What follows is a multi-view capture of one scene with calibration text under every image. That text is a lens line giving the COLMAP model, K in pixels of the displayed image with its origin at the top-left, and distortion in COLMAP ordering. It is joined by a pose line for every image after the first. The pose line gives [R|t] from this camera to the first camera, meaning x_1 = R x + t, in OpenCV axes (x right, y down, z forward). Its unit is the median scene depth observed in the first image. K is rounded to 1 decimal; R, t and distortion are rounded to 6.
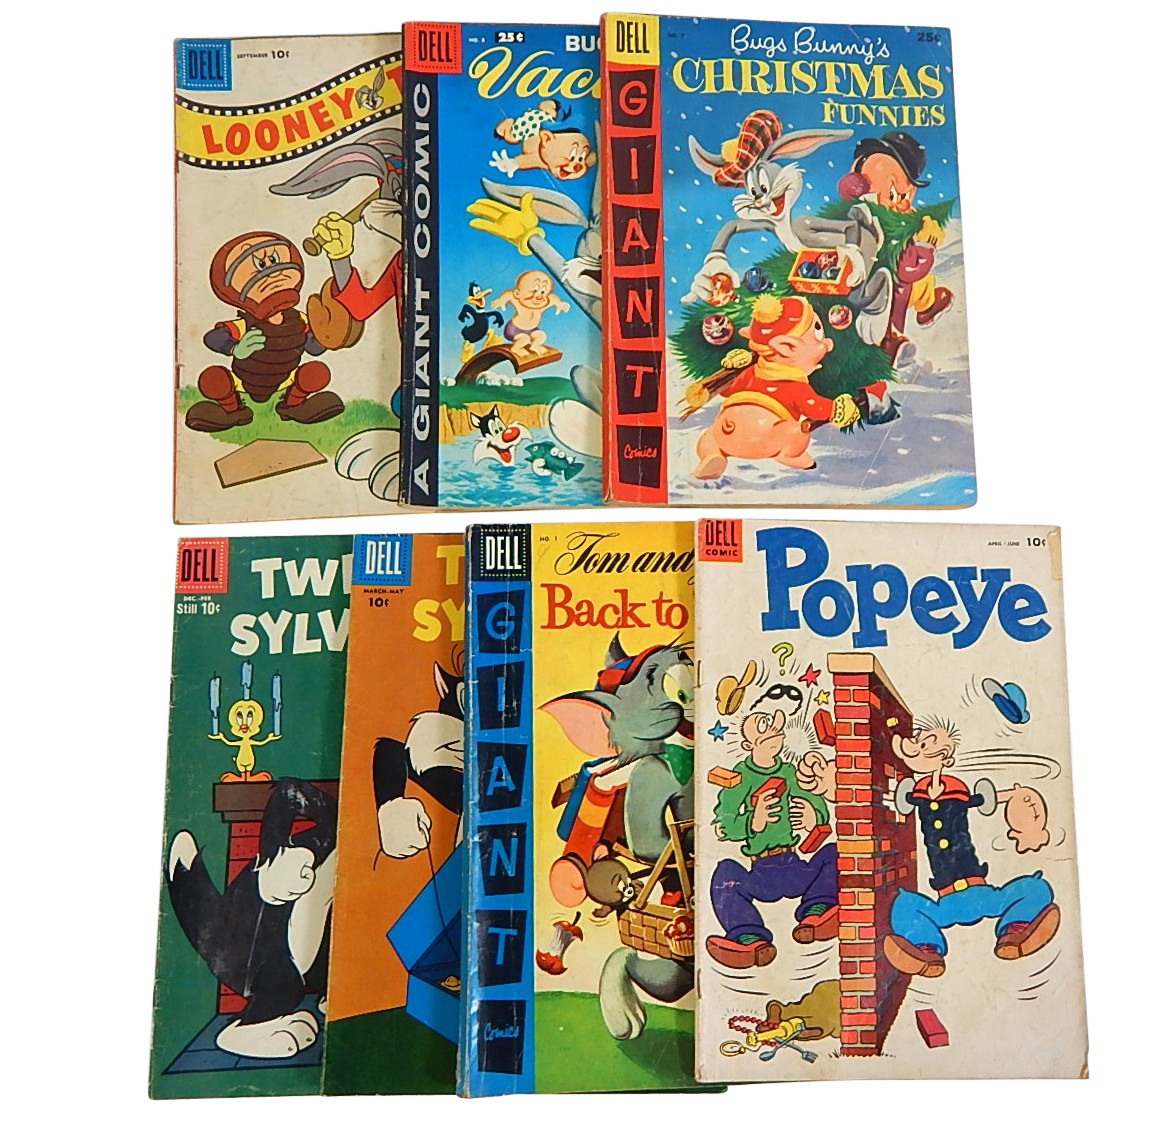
lens RADIAL K [[898.8, 0, 579.3], [0, 898.8, 563.4], [0, 0, 1]] dist [0.076286, -0.002607]
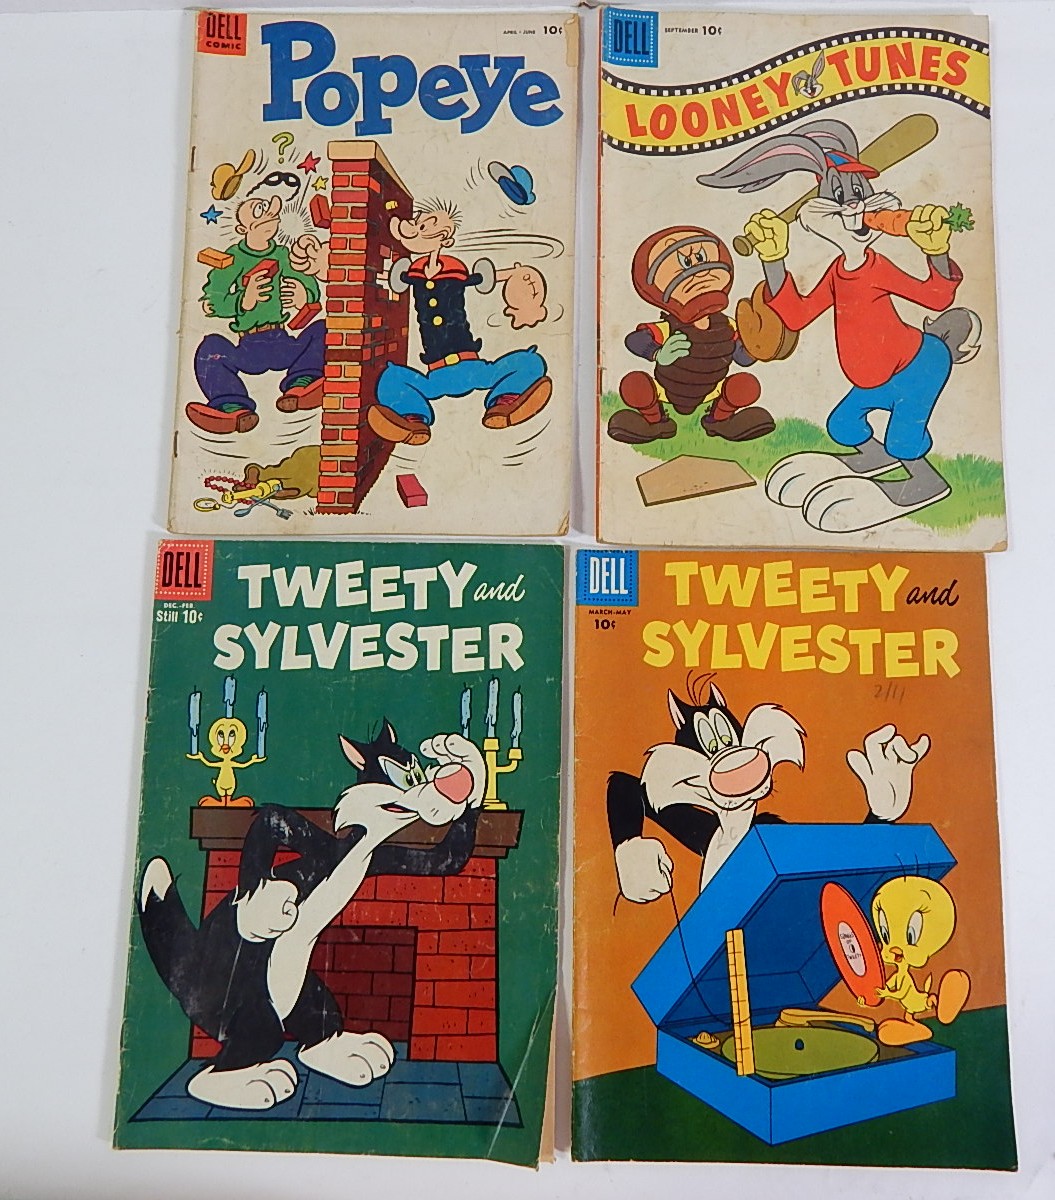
lens RADIAL K [[1084.5, 0, 535.2], [0, 1084.5, 592.9], [0, 0, 1]] dist [0.046599, 0.019416]
pose [[0.990486, -0.017631, -0.136479, 0.644627], [0.012037, 0.999057, -0.041708, 0.636723], [0.137086, 0.039668, 0.989765, -0.130174]]
